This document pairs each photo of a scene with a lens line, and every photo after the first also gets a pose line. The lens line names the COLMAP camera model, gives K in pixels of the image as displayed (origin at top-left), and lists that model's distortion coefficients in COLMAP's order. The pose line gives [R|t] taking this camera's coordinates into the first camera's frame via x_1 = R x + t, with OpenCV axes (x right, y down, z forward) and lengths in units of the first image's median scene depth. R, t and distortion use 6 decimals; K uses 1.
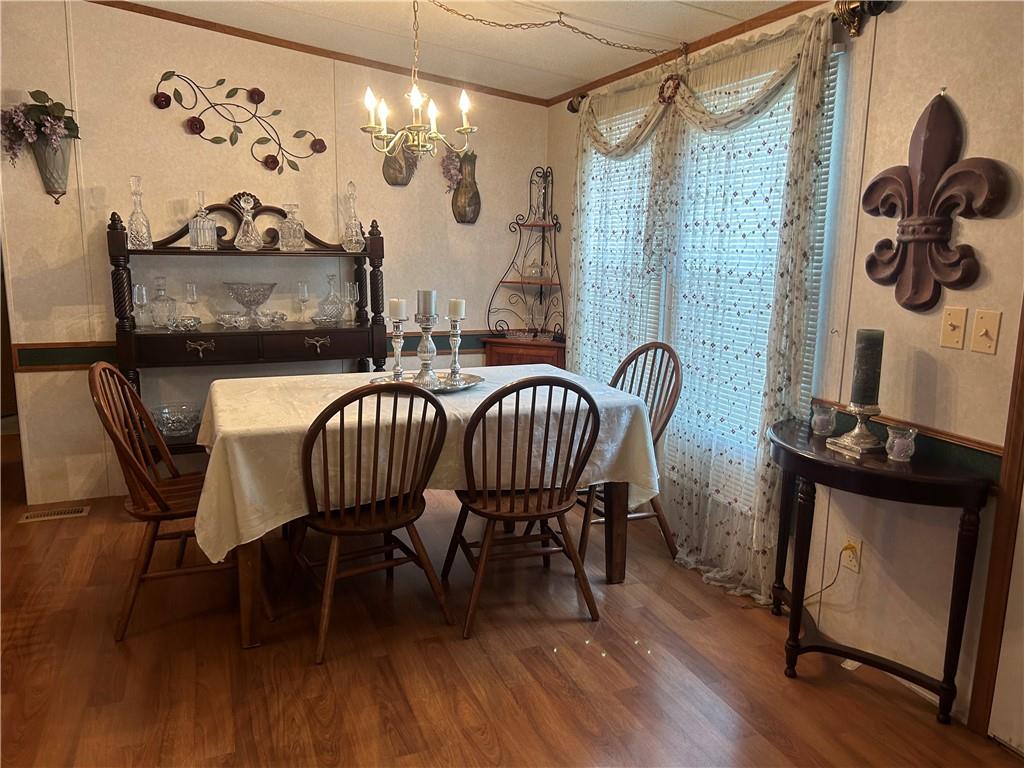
lens RADIAL K [[777.2, 0, 511.6], [0, 777.2, 380.4], [0, 0, 1]] dist [0.005097, -0.005432]
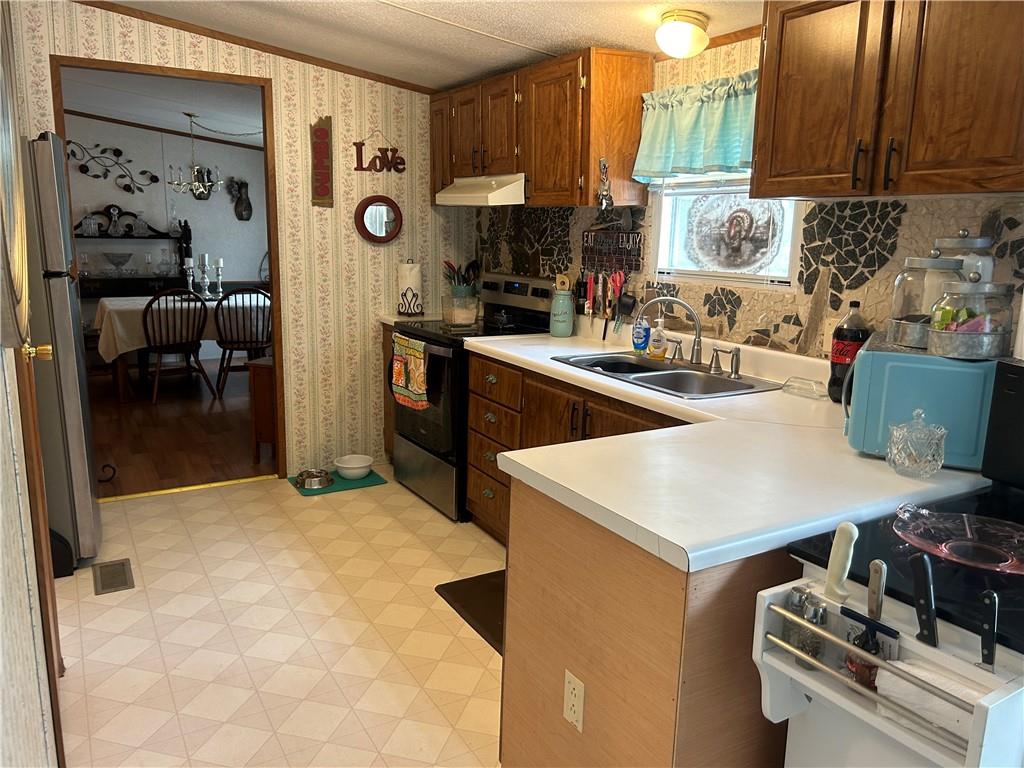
lens RADIAL K [[777.2, 0, 512.1], [0, 777.2, 388.1], [0, 0, 1]] dist [0.005097, -0.005432]
pose [[0.990016, -0.026484, 0.138447, 0.336217], [0.022426, 0.999274, 0.030791, 0.163377], [-0.139162, -0.027379, 0.989891, -0.997070]]
